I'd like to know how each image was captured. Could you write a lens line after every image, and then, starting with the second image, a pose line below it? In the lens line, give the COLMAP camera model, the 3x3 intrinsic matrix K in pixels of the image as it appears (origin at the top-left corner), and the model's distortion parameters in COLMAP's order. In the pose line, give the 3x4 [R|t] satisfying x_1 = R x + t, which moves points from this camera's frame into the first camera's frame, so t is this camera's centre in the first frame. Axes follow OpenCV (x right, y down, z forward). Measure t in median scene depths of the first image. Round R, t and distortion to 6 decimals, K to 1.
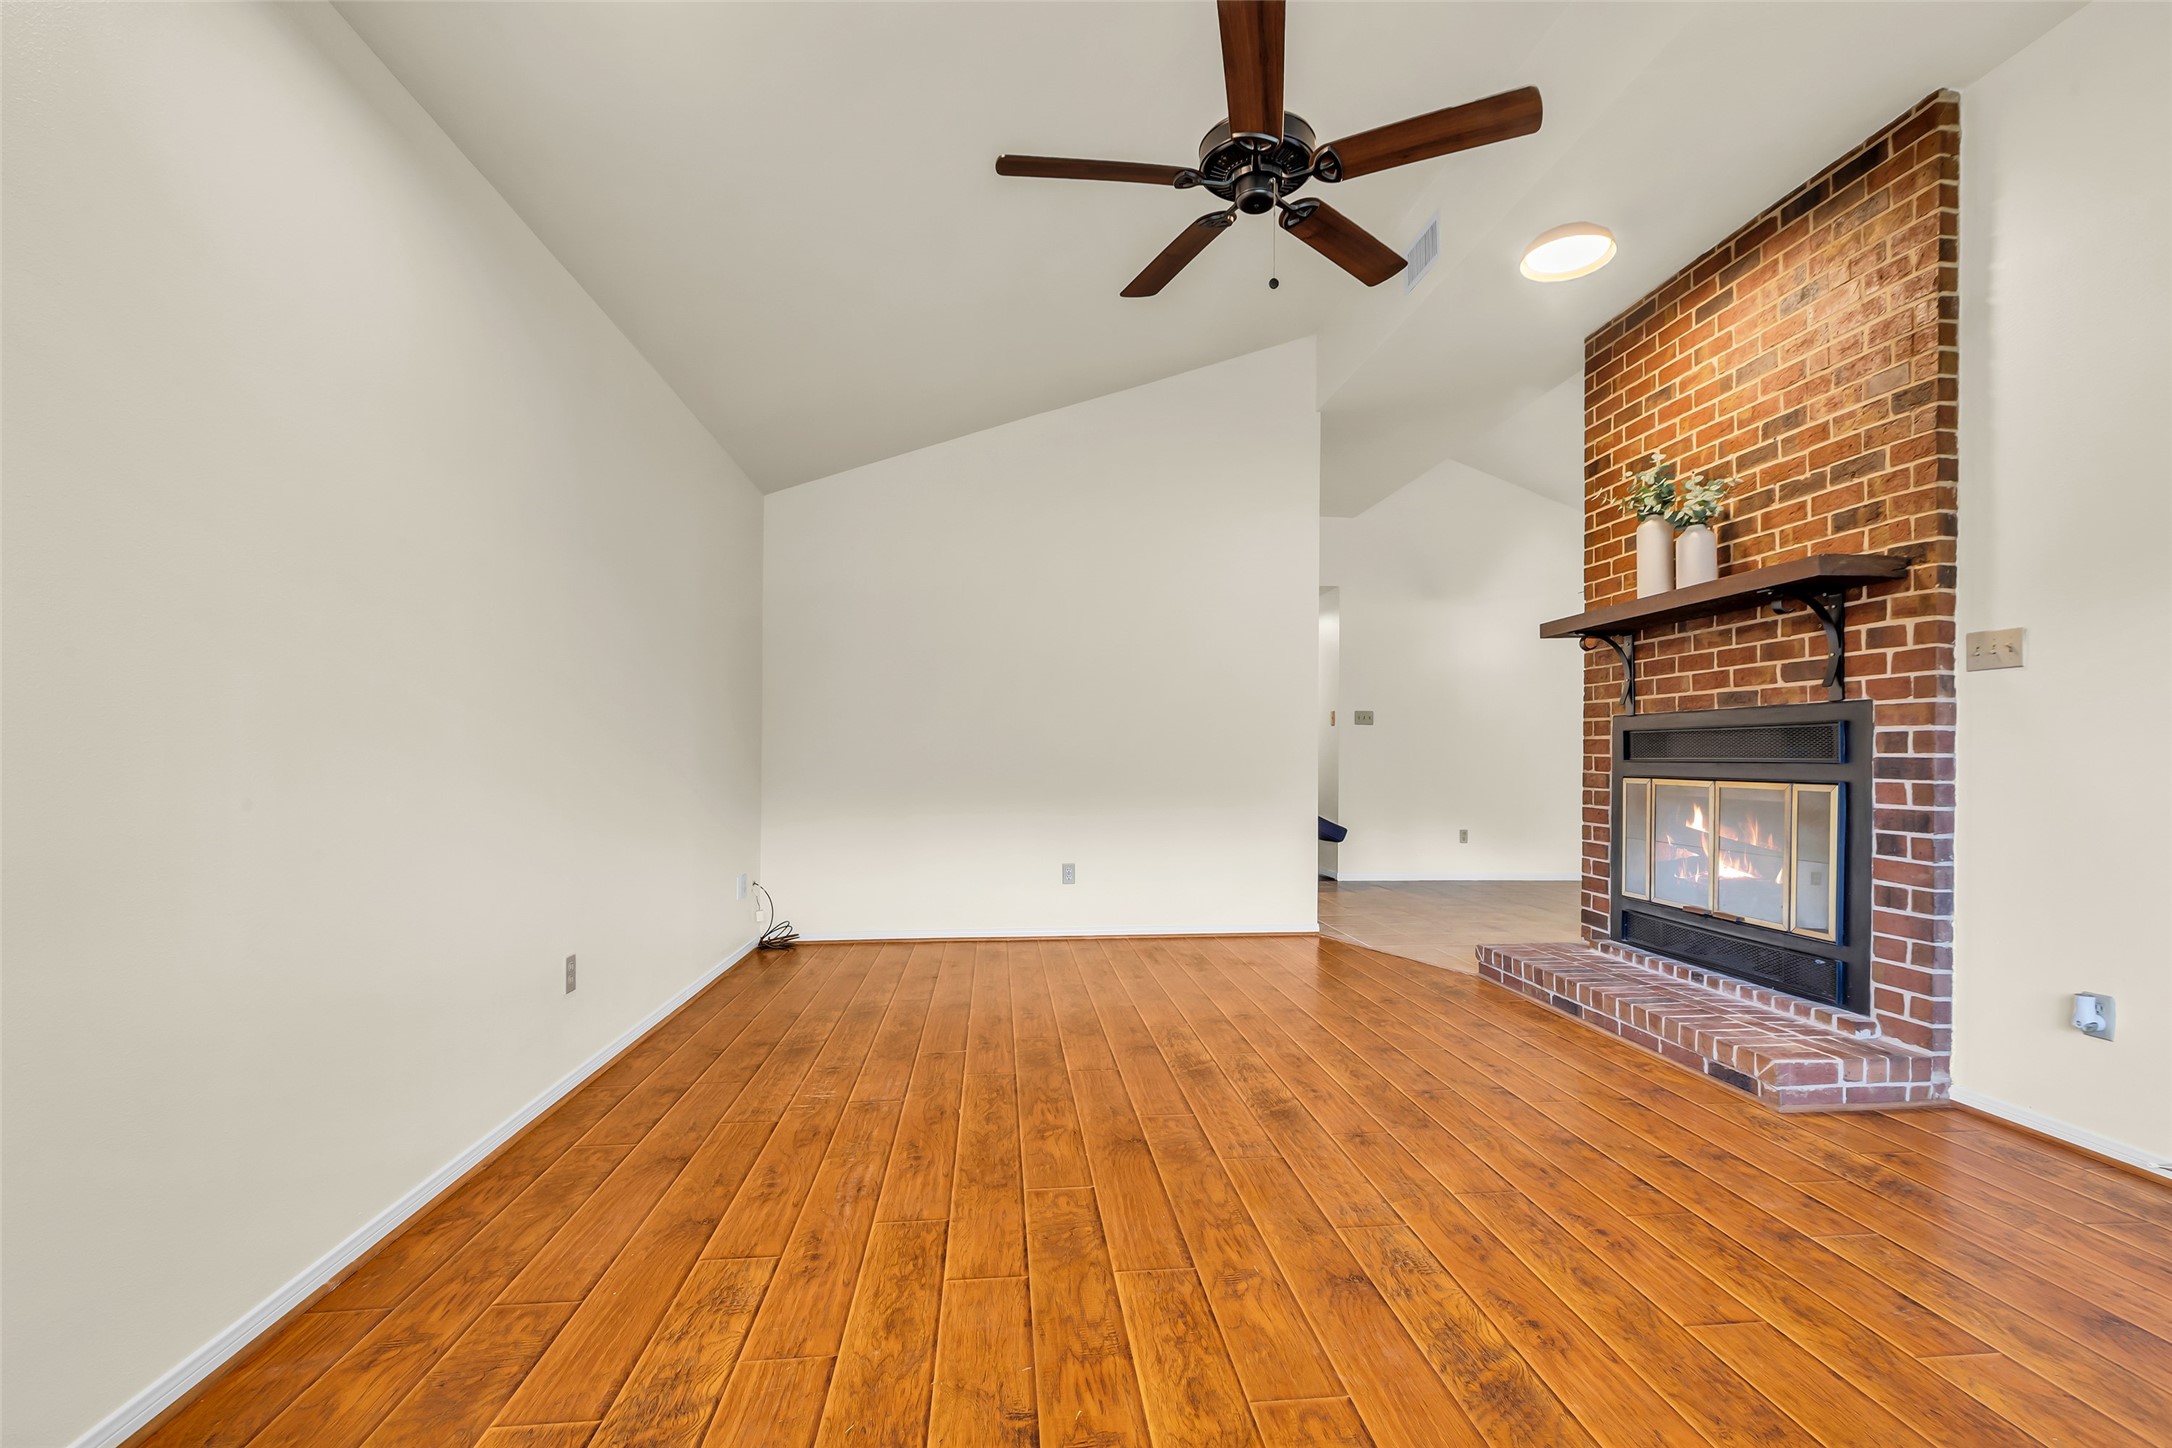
lens RADIAL K [[1043.9, 0, 1087.2], [0, 1043.9, 738.0], [0, 0, 1]] dist [-0.001292, -0.000312]
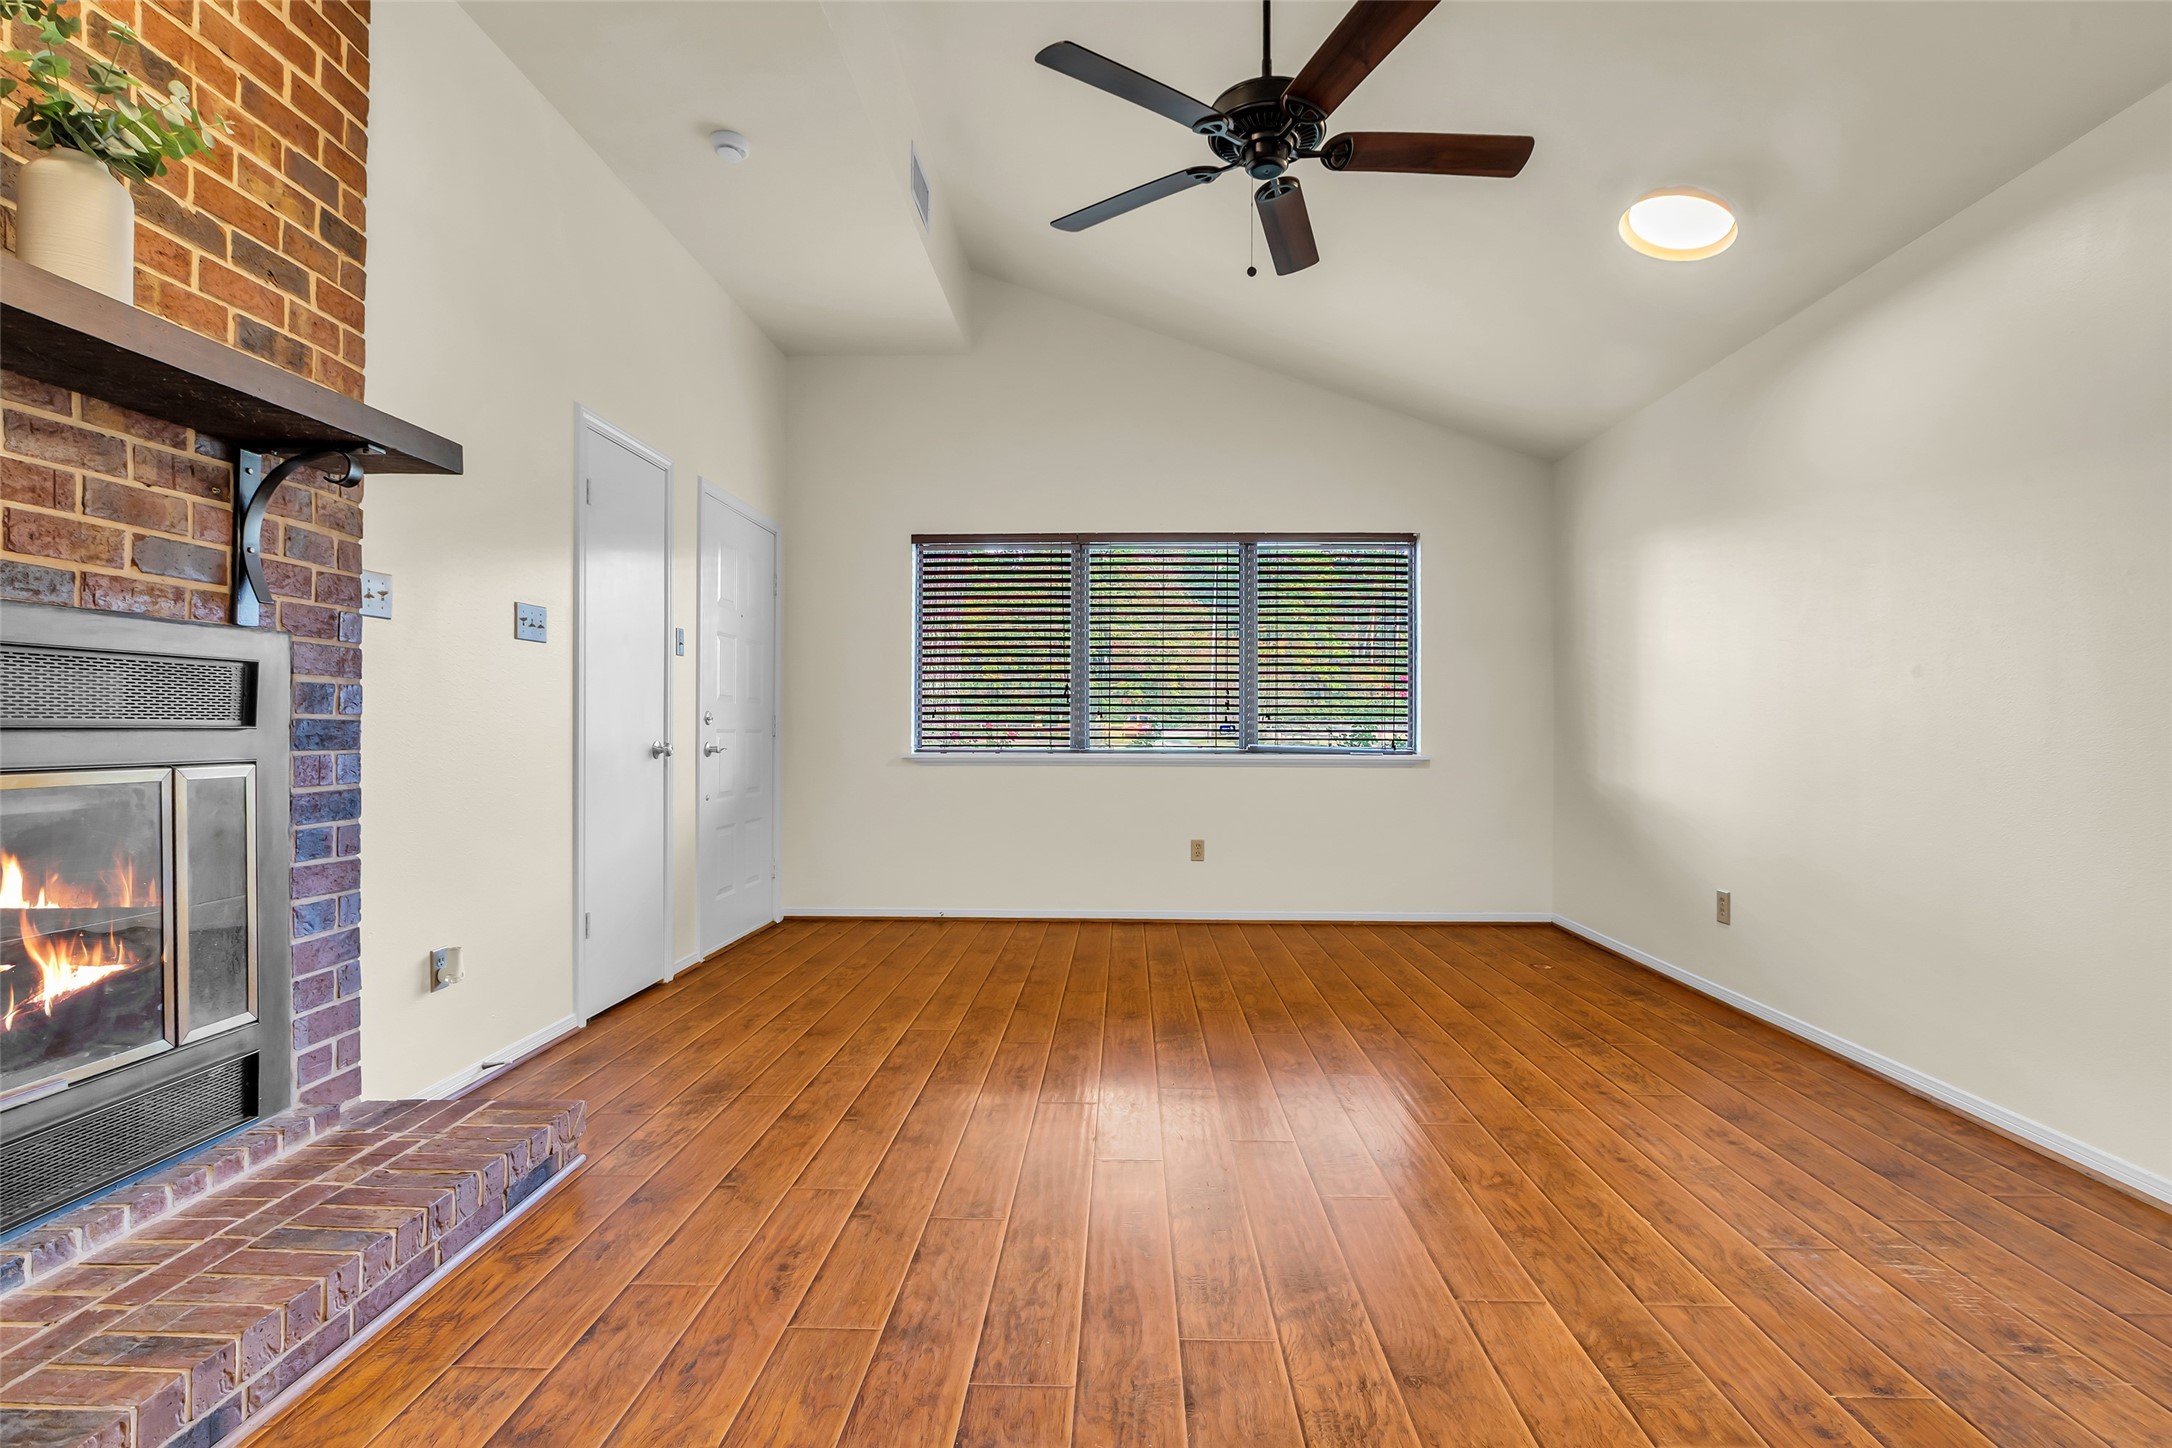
lens RADIAL K [[1043.9, 0, 1090.0], [0, 1043.9, 730.7], [0, 0, 1]] dist [-0.001292, -0.000312]
pose [[-0.990924, -0.013062, 0.133784, 0.174535], [-0.015071, 0.999788, -0.014012, 0.030982], [-0.133573, -0.015901, -0.990911, 1.815177]]
